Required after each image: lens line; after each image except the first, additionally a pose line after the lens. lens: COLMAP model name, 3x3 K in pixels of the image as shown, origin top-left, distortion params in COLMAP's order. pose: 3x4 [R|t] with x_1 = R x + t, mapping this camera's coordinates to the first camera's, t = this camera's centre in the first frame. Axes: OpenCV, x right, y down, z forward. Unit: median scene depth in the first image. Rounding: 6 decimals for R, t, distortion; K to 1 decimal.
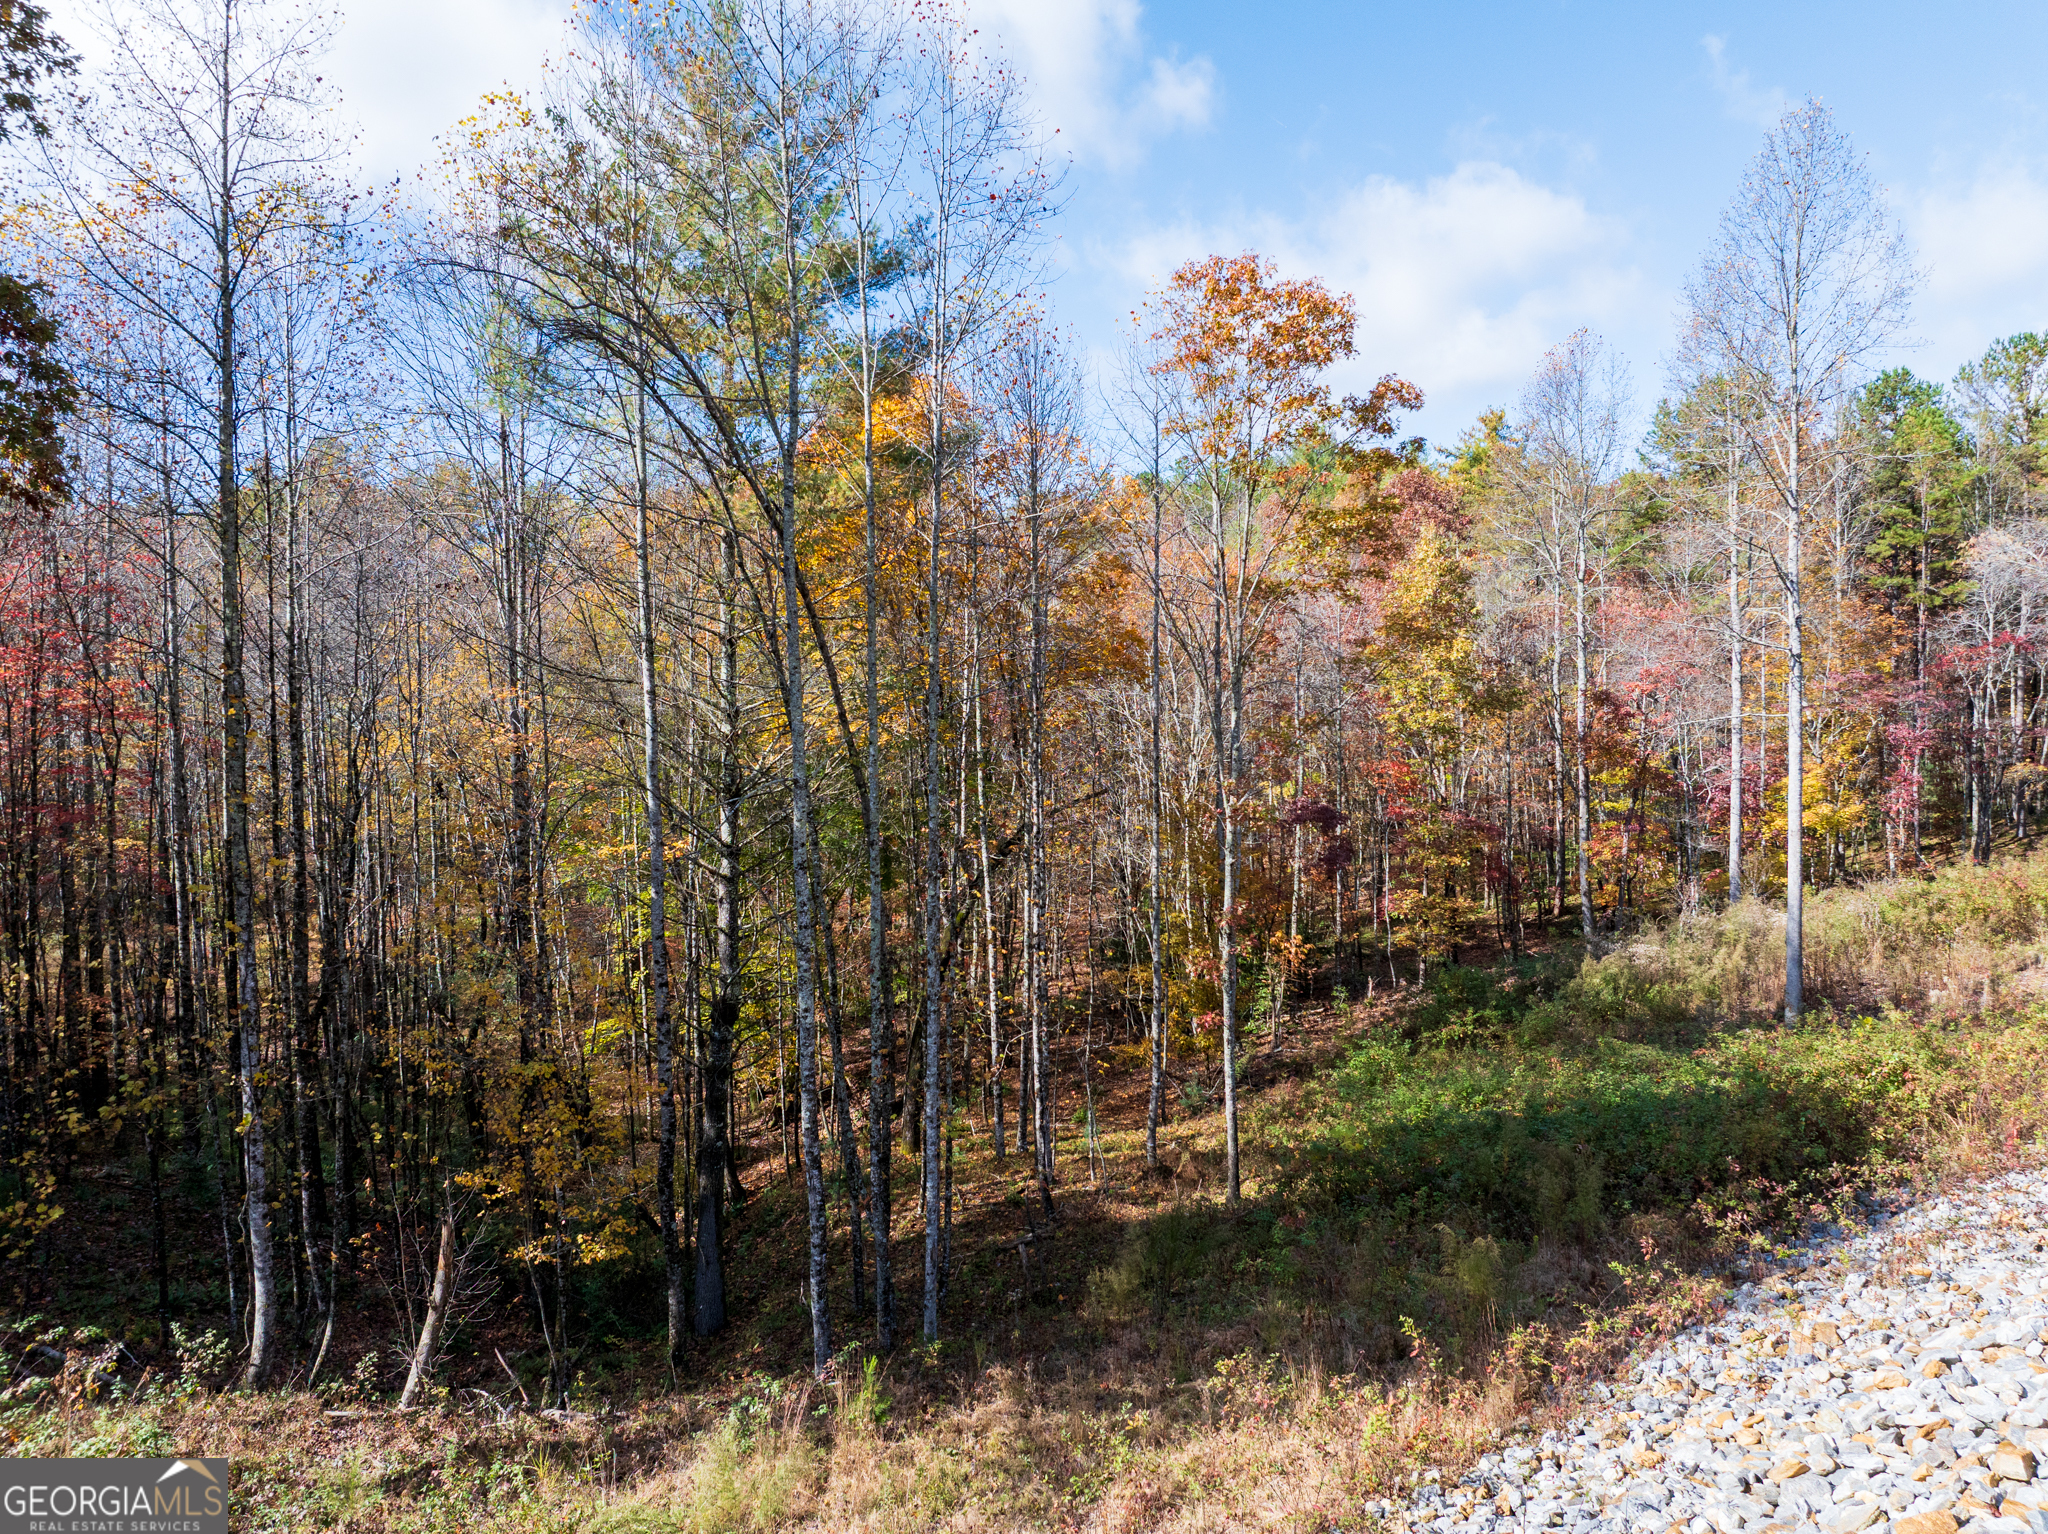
lens RADIAL K [[1442.9, 0, 1025.7], [0, 1442.9, 765.4], [0, 0, 1]] dist [-0.055284, 0.025273]
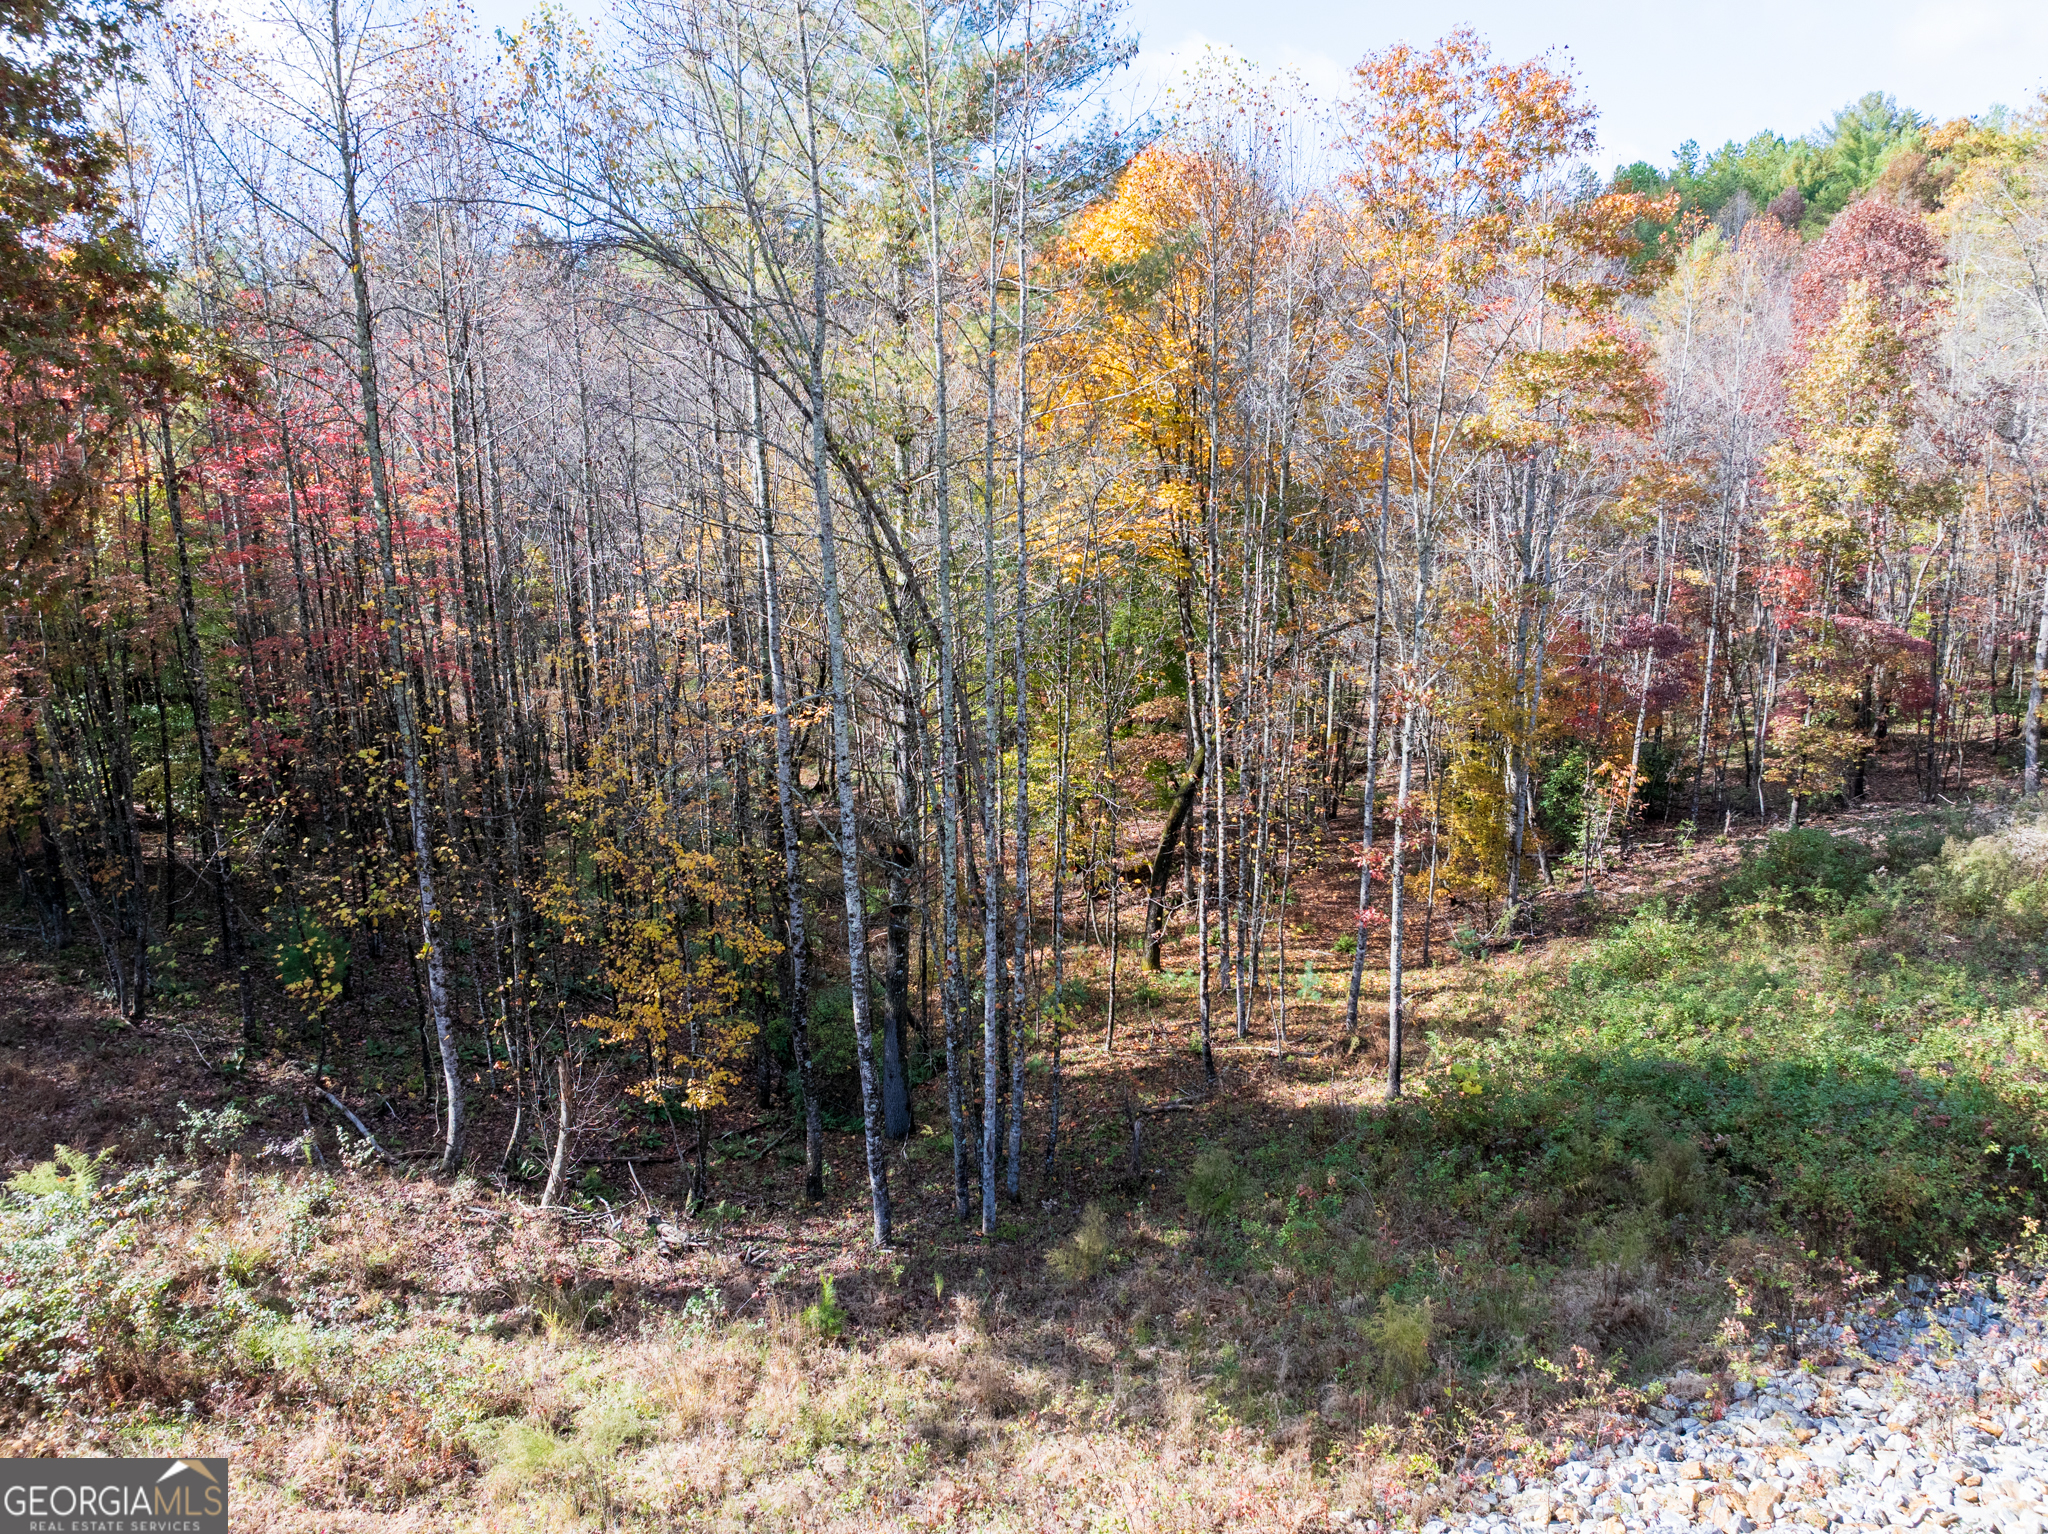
lens RADIAL K [[1442.9, 0, 1025.3], [0, 1442.9, 768.1], [0, 0, 1]] dist [-0.055284, 0.025273]
pose [[0.943290, 0.078274, -0.322609, 0.249614], [-0.010733, 0.978488, 0.206025, -0.126123], [0.331795, -0.190879, 0.923838, 0.103140]]
